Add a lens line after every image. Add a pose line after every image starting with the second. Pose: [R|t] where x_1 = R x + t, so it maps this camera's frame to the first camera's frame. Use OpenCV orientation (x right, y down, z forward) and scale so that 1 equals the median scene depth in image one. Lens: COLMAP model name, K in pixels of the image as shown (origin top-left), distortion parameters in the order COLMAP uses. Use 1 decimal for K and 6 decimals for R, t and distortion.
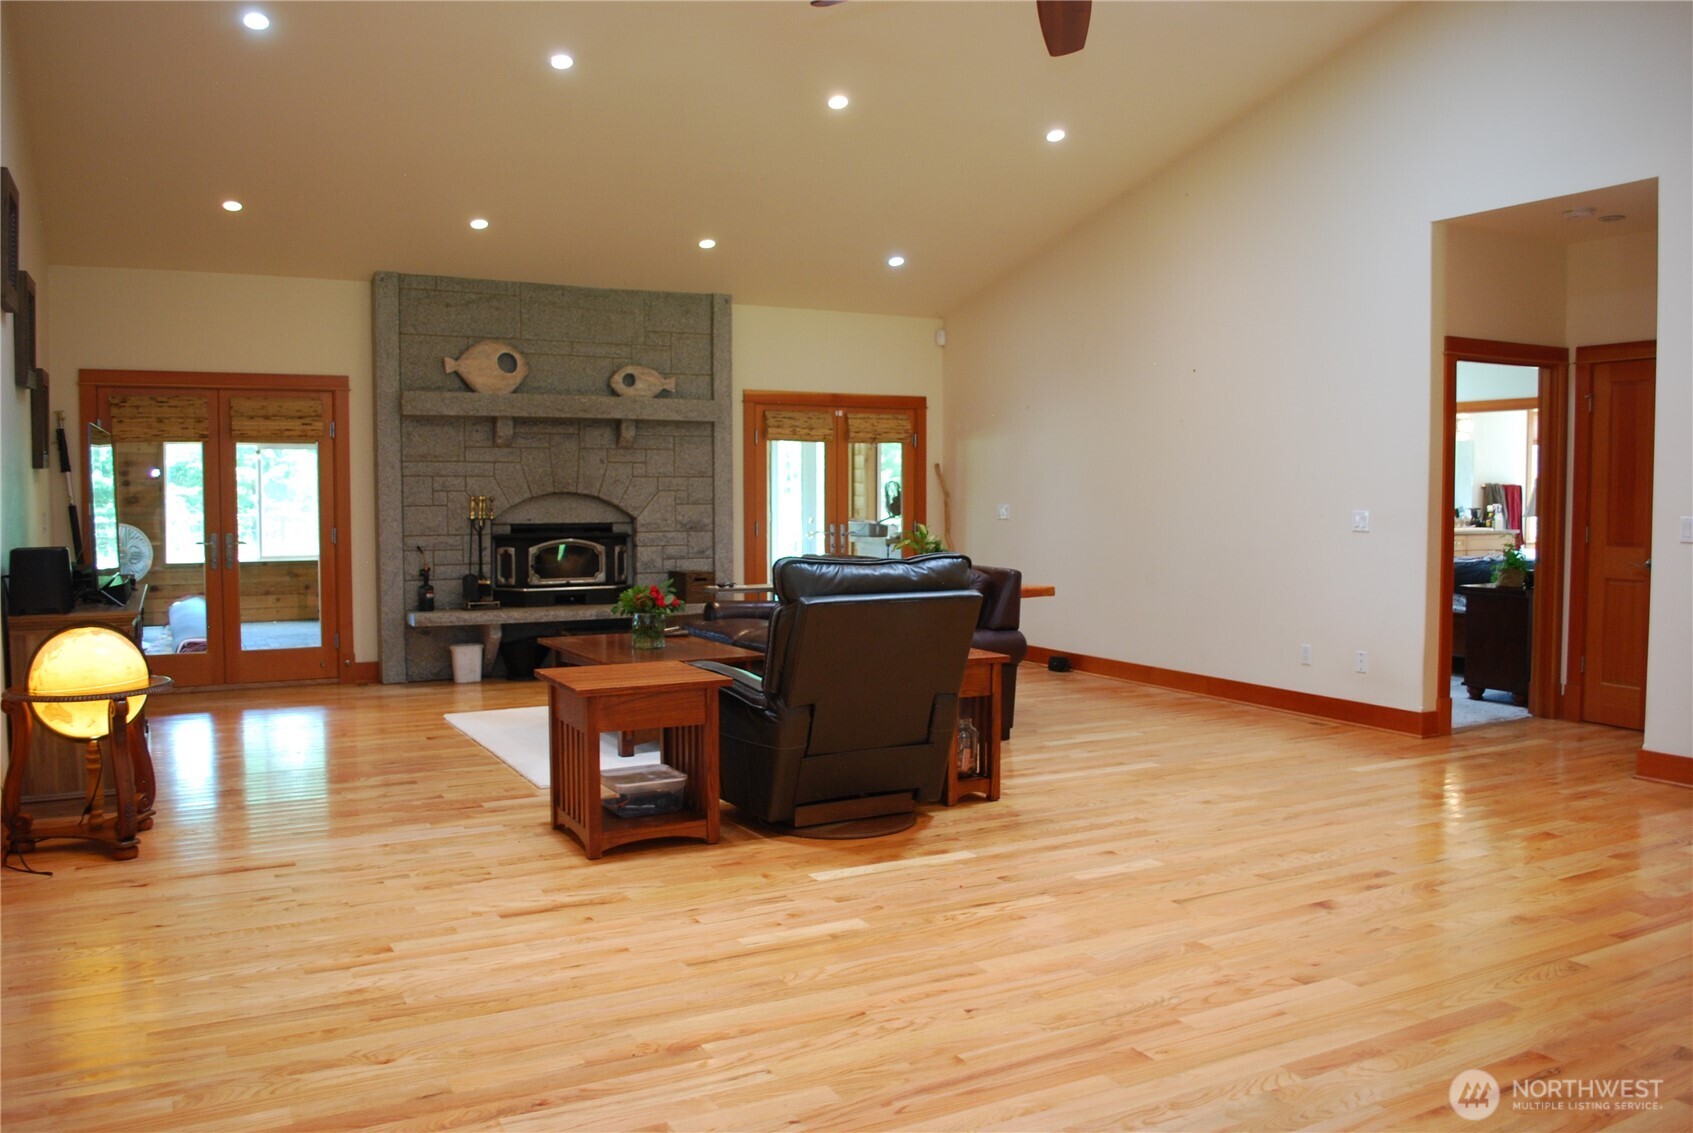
lens RADIAL K [[1338.6, 0, 835.4], [0, 1338.6, 564.3], [0, 0, 1]] dist [-0.073003, -0.000268]
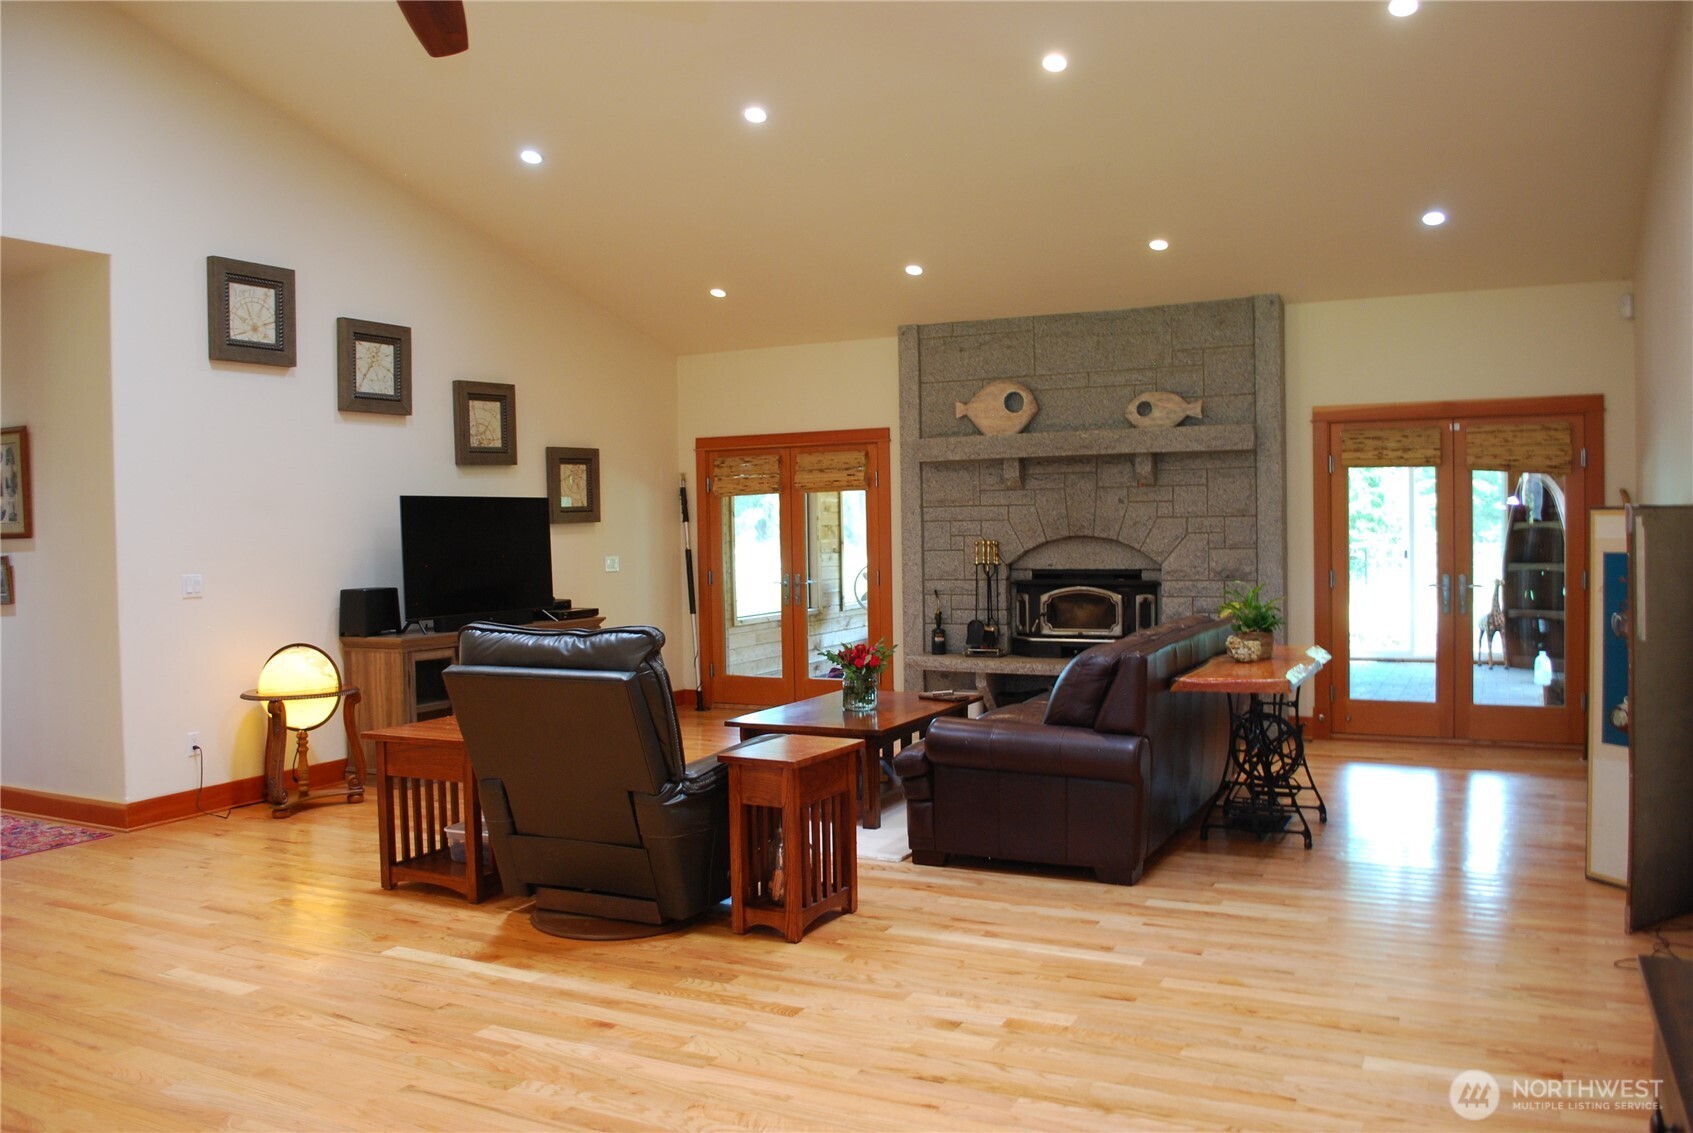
lens RADIAL K [[1338.6, 0, 839.5], [0, 1338.6, 567.4], [0, 0, 1]] dist [-0.073003, -0.000268]
pose [[0.581684, 0.015849, -0.813260, 0.459924], [-0.028974, 0.999579, -0.001243, -0.026673], [0.812899, 0.024287, 0.581899, 0.332454]]
